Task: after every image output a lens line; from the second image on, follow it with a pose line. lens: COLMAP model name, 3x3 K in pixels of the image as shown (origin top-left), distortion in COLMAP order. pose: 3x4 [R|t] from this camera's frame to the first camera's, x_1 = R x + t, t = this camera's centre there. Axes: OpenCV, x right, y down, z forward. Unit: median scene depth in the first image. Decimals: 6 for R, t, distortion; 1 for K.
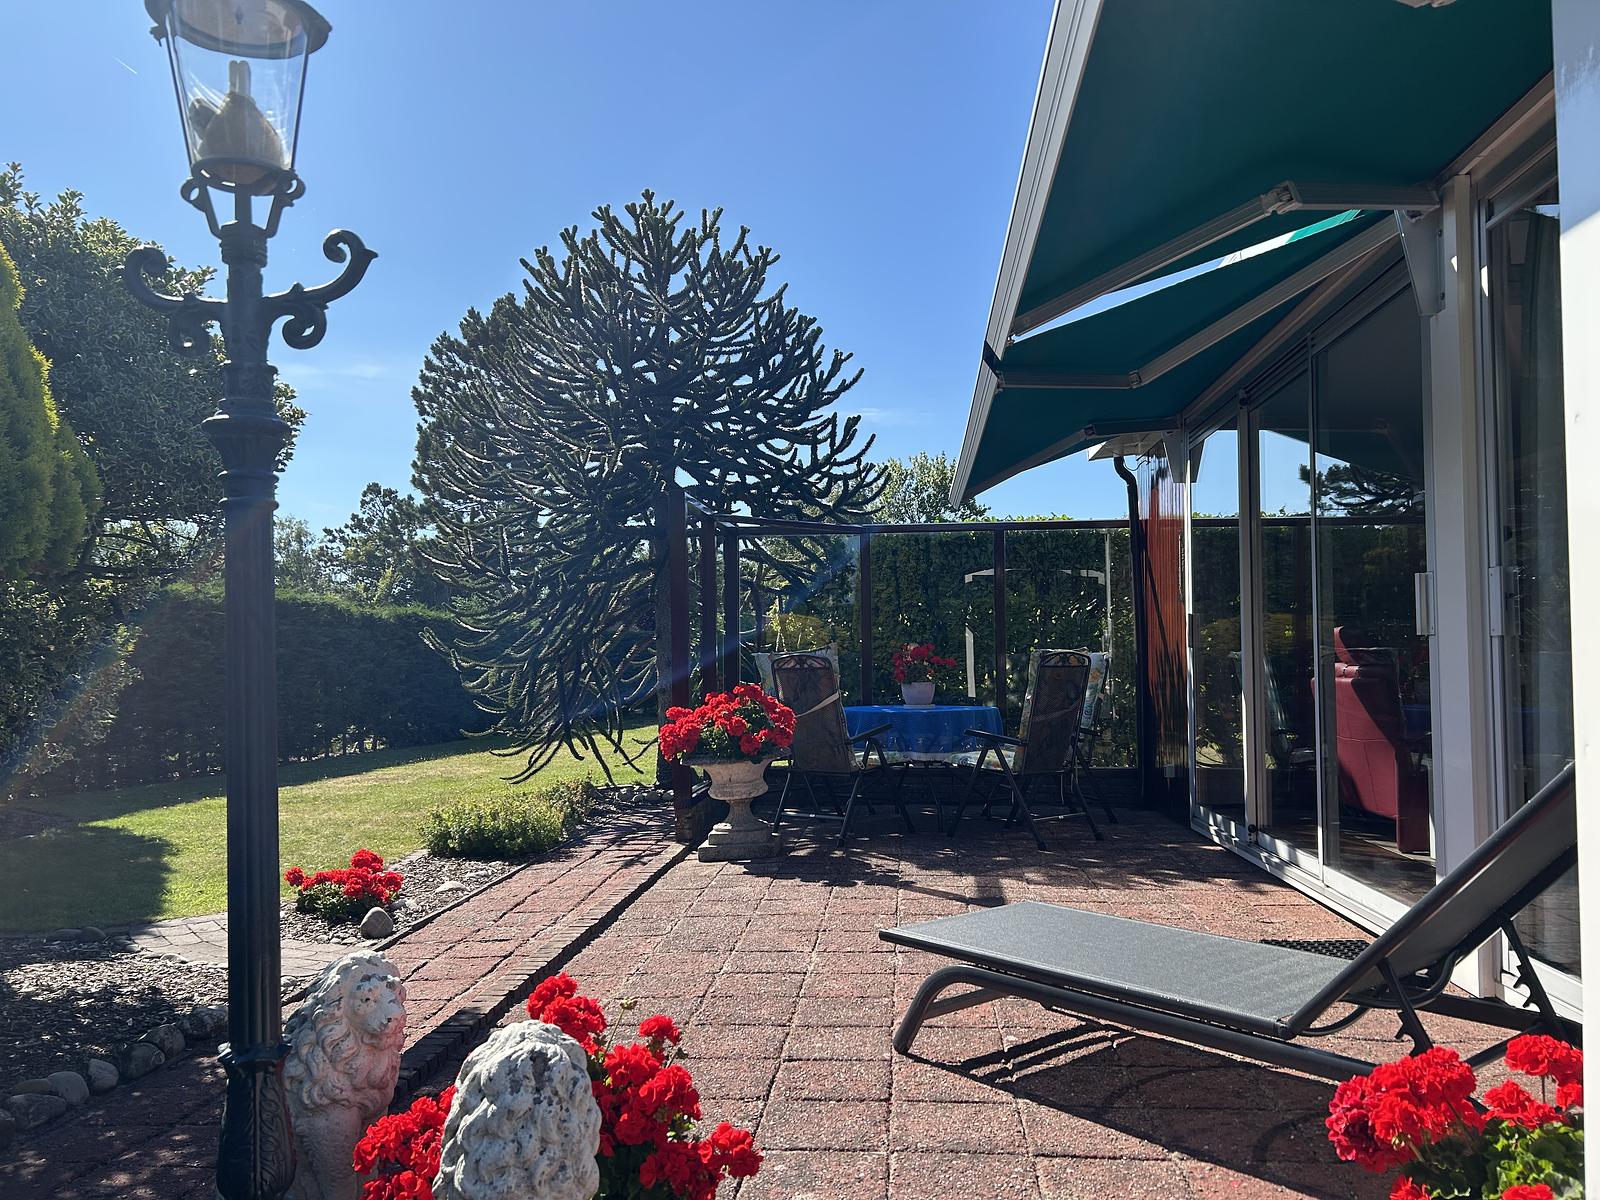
lens RADIAL K [[1190.1, 0, 799.8], [0, 1190.1, 605.7], [0, 0, 1]] dist [0.102418, -0.174426]
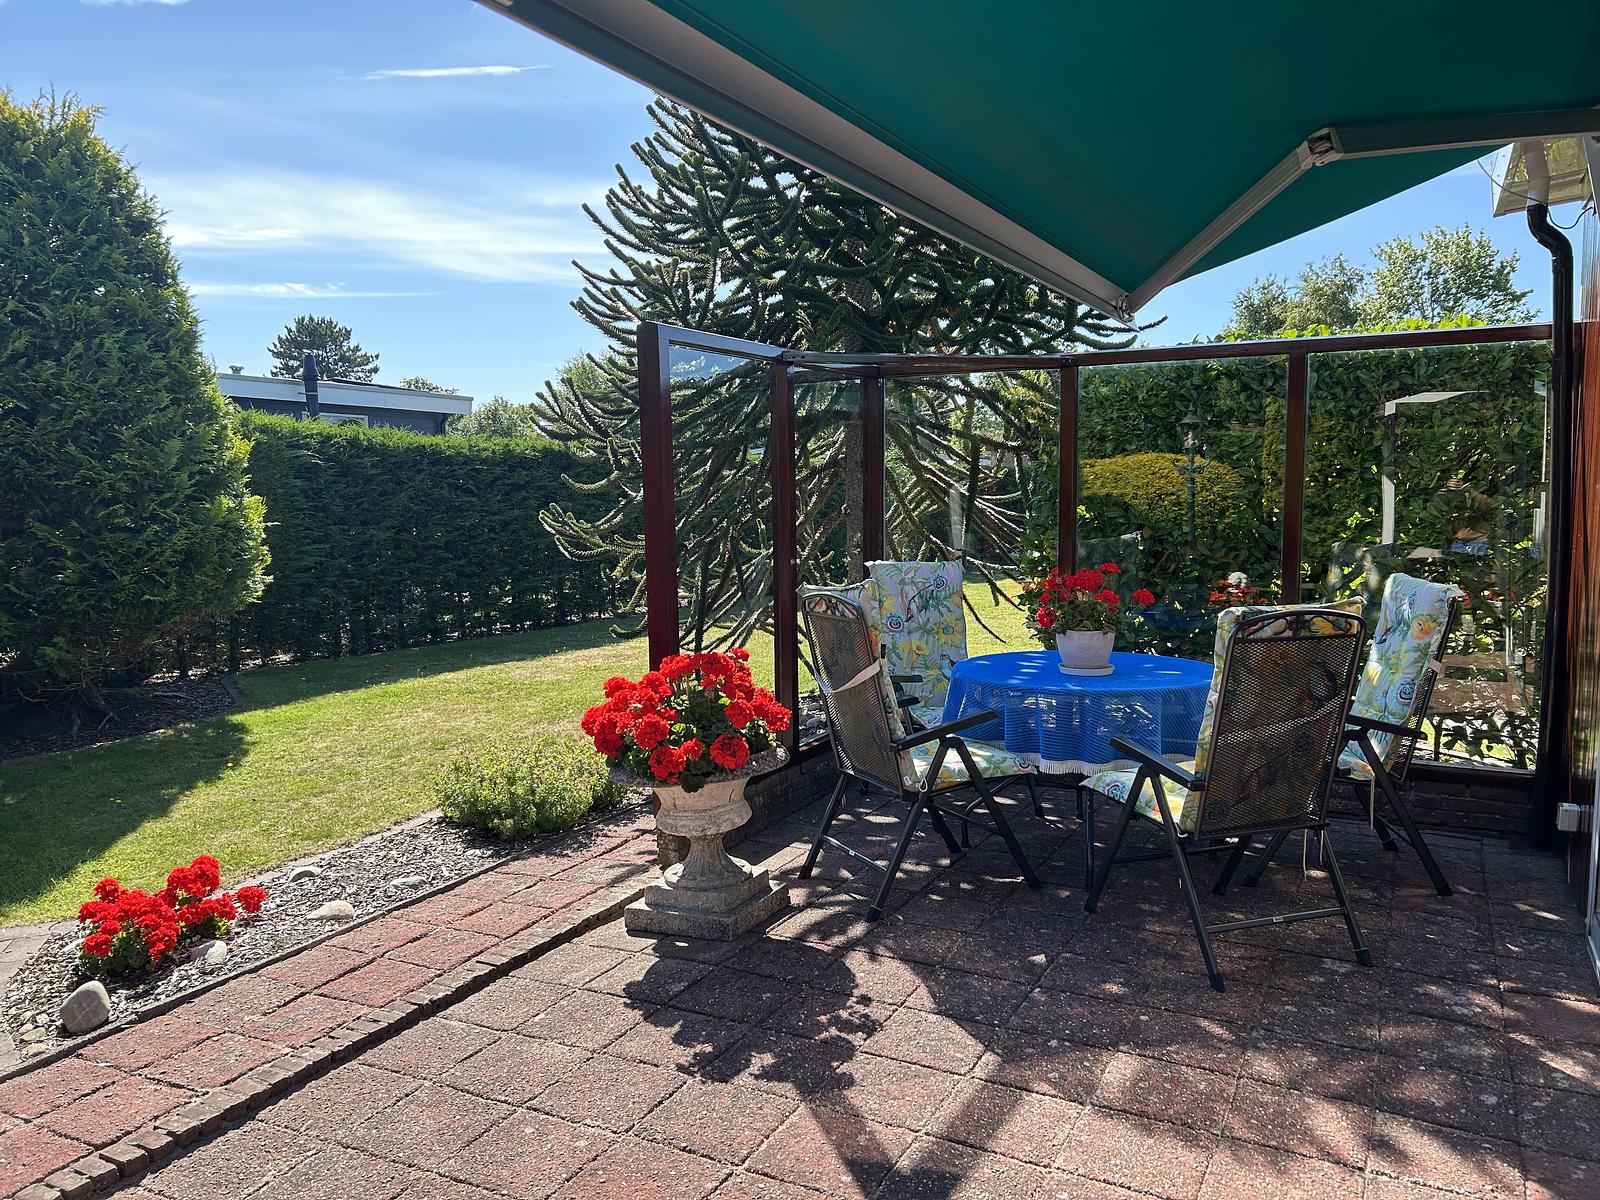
lens RADIAL K [[1190.1, 0, 799.8], [0, 1190.1, 605.7], [0, 0, 1]] dist [0.102418, -0.174426]
pose [[0.923591, 0.037867, -0.381505, 0.217517], [0.020895, 0.988659, 0.148717, -0.042564], [0.382810, -0.145325, 0.912325, 0.450272]]
